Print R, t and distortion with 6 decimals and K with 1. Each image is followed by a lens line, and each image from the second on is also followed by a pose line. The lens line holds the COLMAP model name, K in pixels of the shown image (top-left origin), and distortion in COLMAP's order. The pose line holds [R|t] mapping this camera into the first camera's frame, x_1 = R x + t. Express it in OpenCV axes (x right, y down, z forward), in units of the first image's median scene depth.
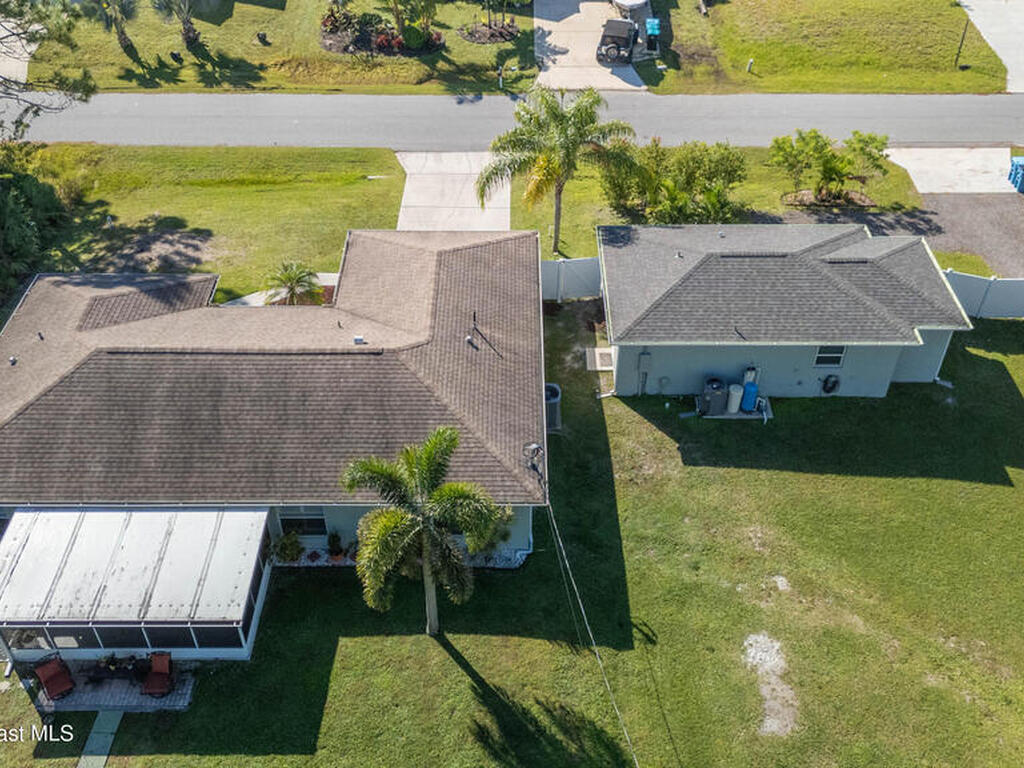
lens RADIAL K [[999.6, 0, 514.2], [0, 999.6, 382.1], [0, 0, 1]] dist [0.122614, -0.228213]
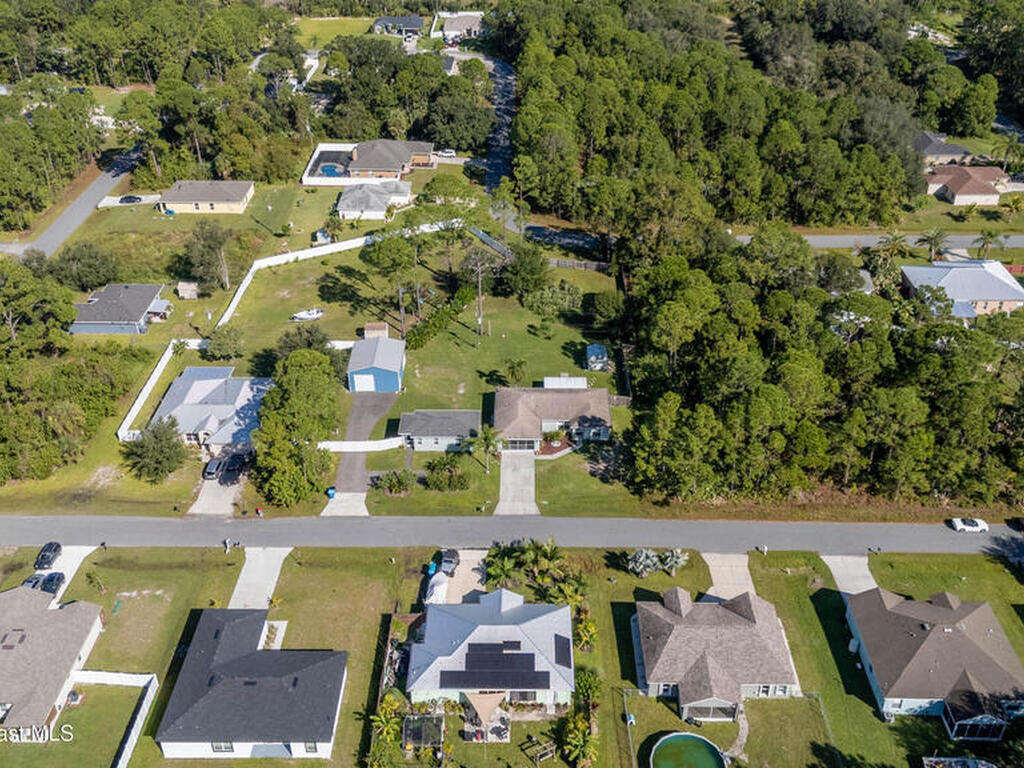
lens RADIAL K [[999.6, 0, 514.2], [0, 999.6, 382.1], [0, 0, 1]] dist [0.122614, -0.228213]
pose [[-0.999929, -0.004908, 0.010876, -0.126731], [0.008908, 0.299469, 0.954065, -5.020762], [-0.007939, 0.954093, -0.299404, 2.494950]]
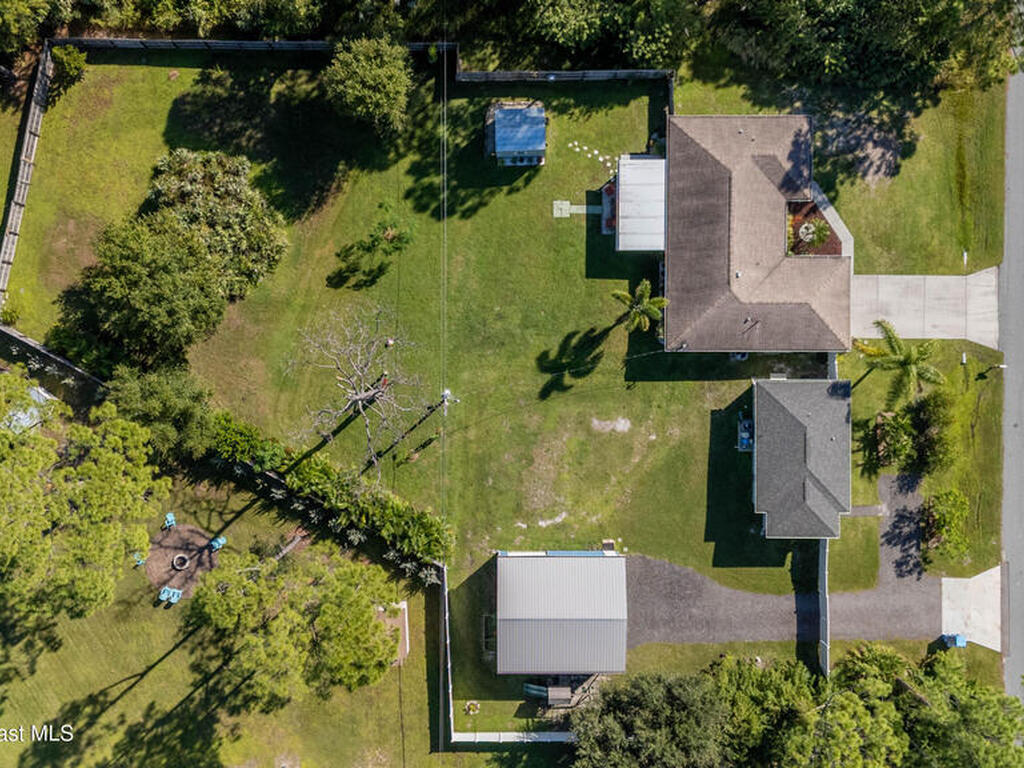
lens RADIAL K [[999.6, 0, 514.2], [0, 999.6, 382.1], [0, 0, 1]] dist [0.122614, -0.228213]
pose [[-0.004502, 0.999988, 0.002115, 0.107264], [-0.659430, -0.004558, 0.751752, -1.563468], [0.751752, 0.001990, 0.659443, -1.057405]]
